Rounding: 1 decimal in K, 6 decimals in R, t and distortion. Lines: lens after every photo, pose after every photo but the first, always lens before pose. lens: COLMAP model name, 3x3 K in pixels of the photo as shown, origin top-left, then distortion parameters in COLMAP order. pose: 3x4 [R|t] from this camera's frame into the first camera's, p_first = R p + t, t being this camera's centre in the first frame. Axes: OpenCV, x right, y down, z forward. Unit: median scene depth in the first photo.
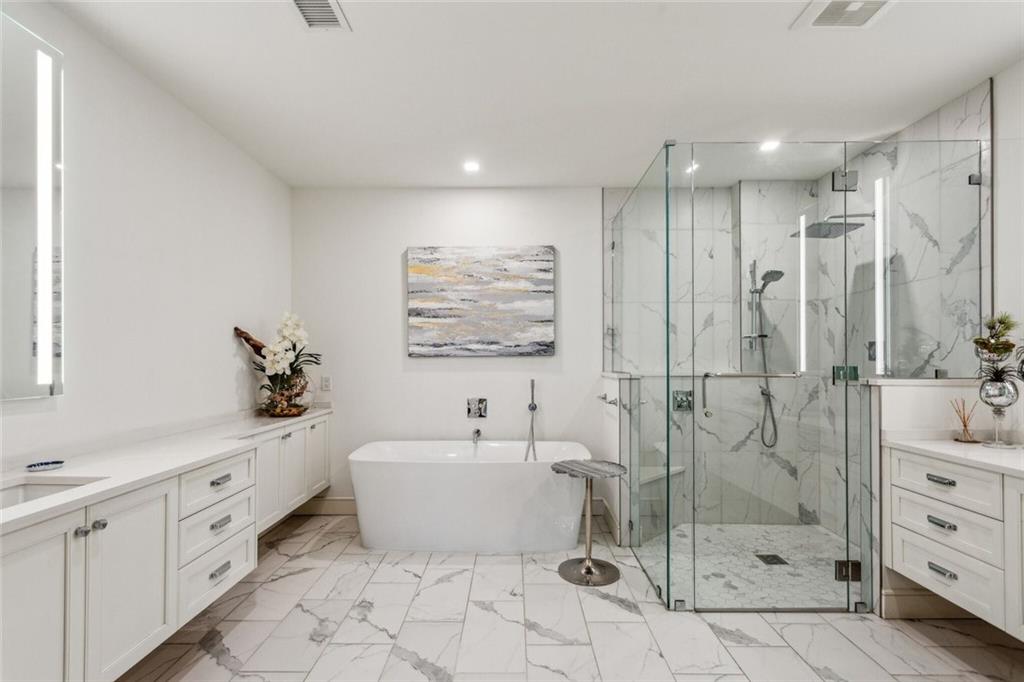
lens RADIAL K [[486.1, 0, 510.8], [0, 486.1, 358.4], [0, 0, 1]] dist [0.001724, 0.000274]
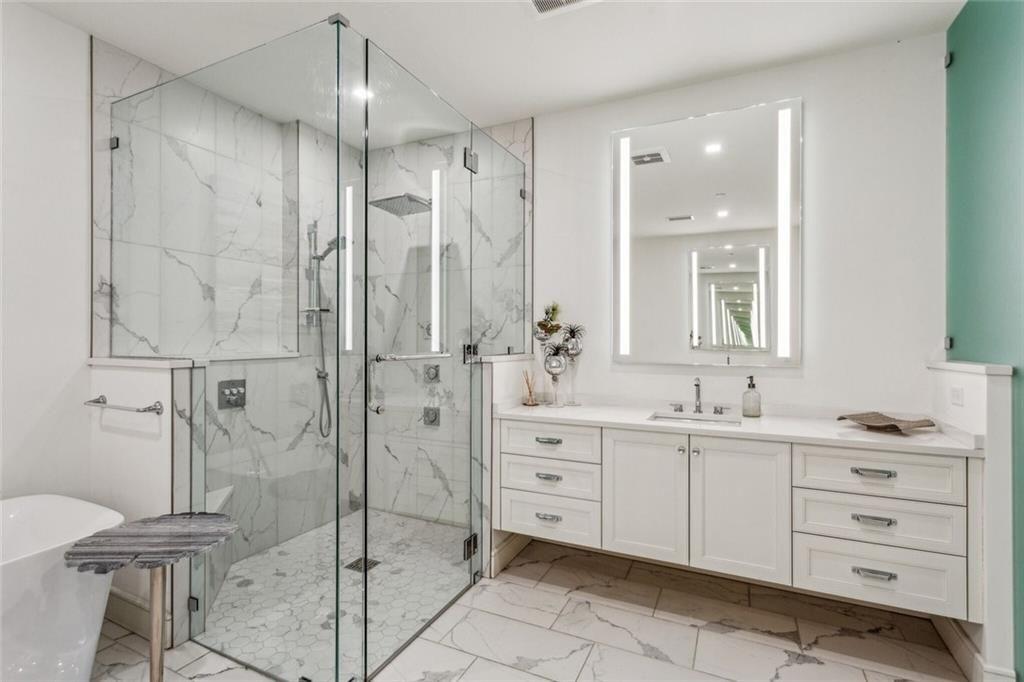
lens RADIAL K [[488.5, 0, 507.2], [0, 488.5, 338.0], [0, 0, 1]] dist [0.000394, 0.000231]
pose [[0.426708, 0.002146, 0.904387, -0.157900], [-0.005844, 0.999983, 0.000384, 0.001549], [-0.904371, -0.005449, 0.426713, 0.404857]]
